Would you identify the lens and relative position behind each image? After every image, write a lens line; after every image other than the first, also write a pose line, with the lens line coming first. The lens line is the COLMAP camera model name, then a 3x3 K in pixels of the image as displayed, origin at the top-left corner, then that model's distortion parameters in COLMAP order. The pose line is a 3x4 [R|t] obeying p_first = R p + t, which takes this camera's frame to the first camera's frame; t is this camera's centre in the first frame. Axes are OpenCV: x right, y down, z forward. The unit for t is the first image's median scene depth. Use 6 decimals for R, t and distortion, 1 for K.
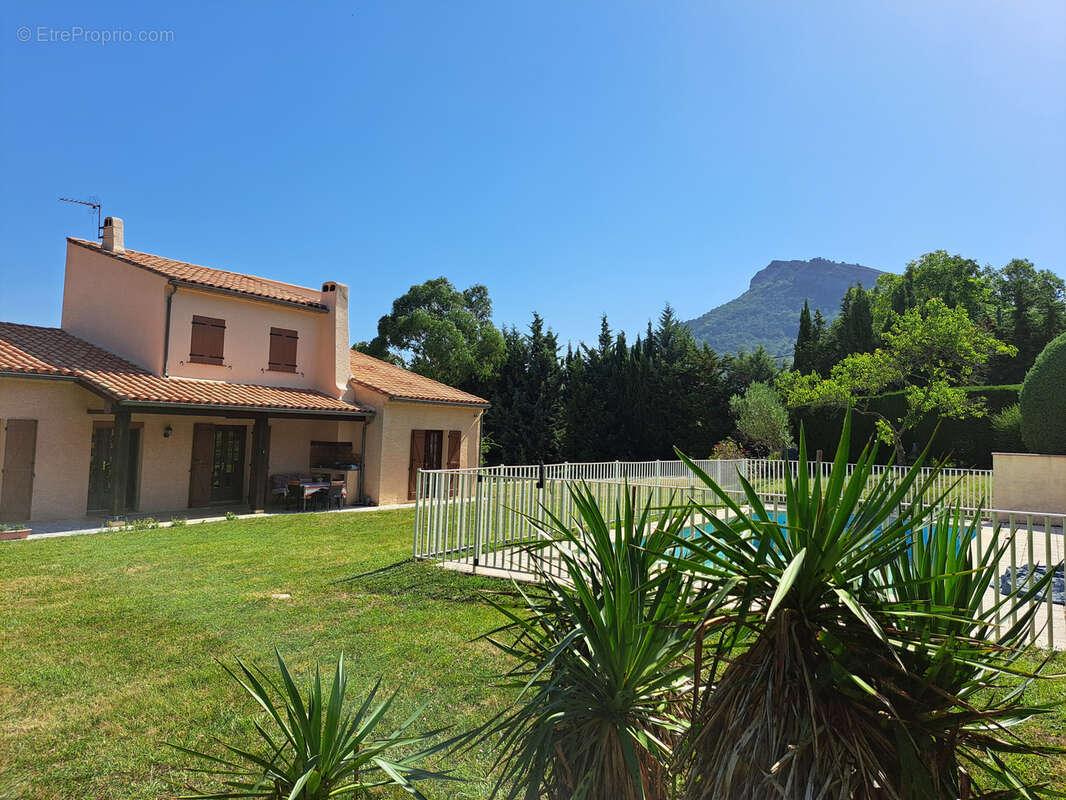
lens RADIAL K [[765.8, 0, 559.2], [0, 765.8, 372.6], [0, 0, 1]] dist [0.067529, -0.069379]
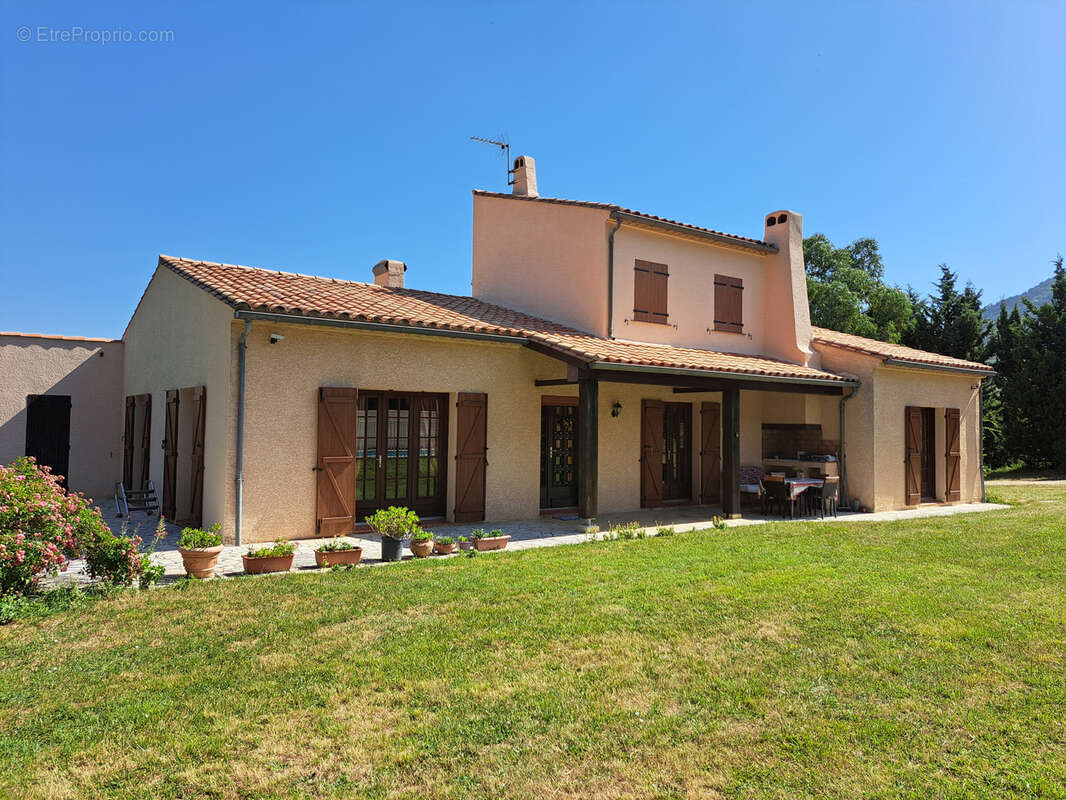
lens RADIAL K [[765.8, 0, 547.2], [0, 765.8, 395.1], [0, 0, 1]] dist [0.067529, -0.069379]
pose [[0.931683, -0.032104, -0.361851, -0.255616], [0.042926, 0.998838, 0.021904, 0.036533], [0.360728, -0.035940, 0.931978, 0.229639]]
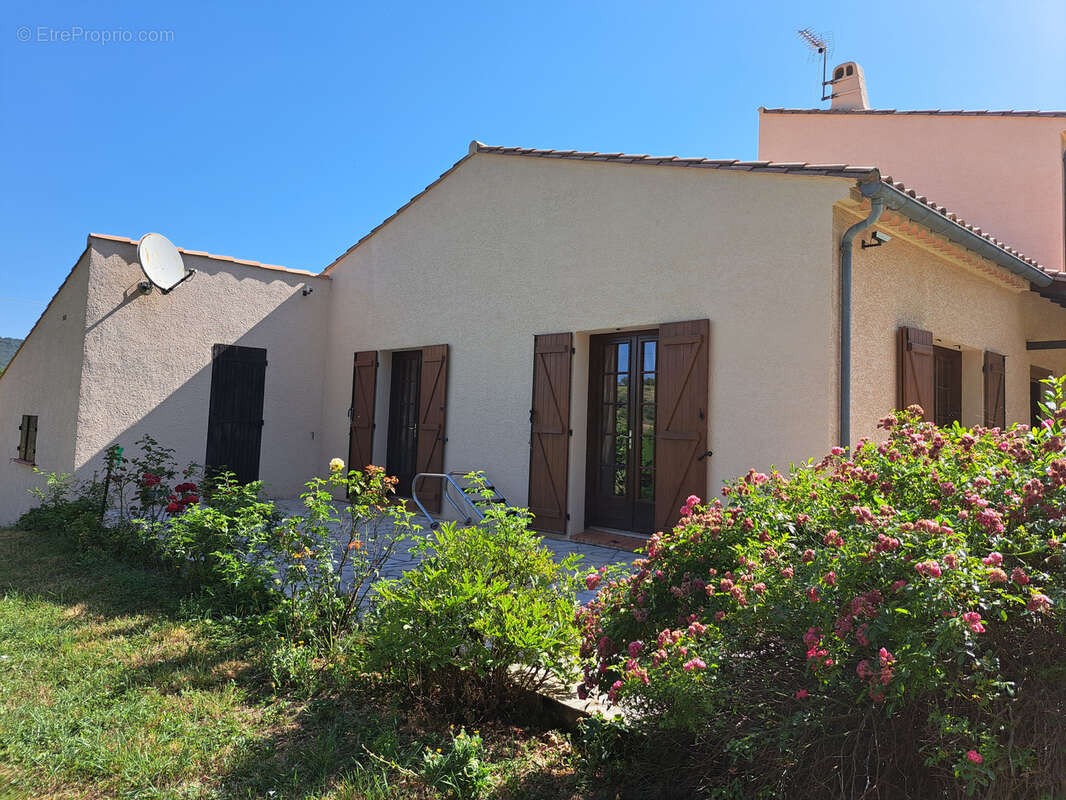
lens RADIAL K [[765.8, 0, 542.1], [0, 765.8, 381.3], [0, 0, 1]] dist [0.067529, -0.069379]
pose [[0.967058, -0.010710, -0.254329, -0.644807], [0.011817, 0.999926, 0.002827, 0.056489], [0.254280, -0.005739, 0.967114, 0.307289]]
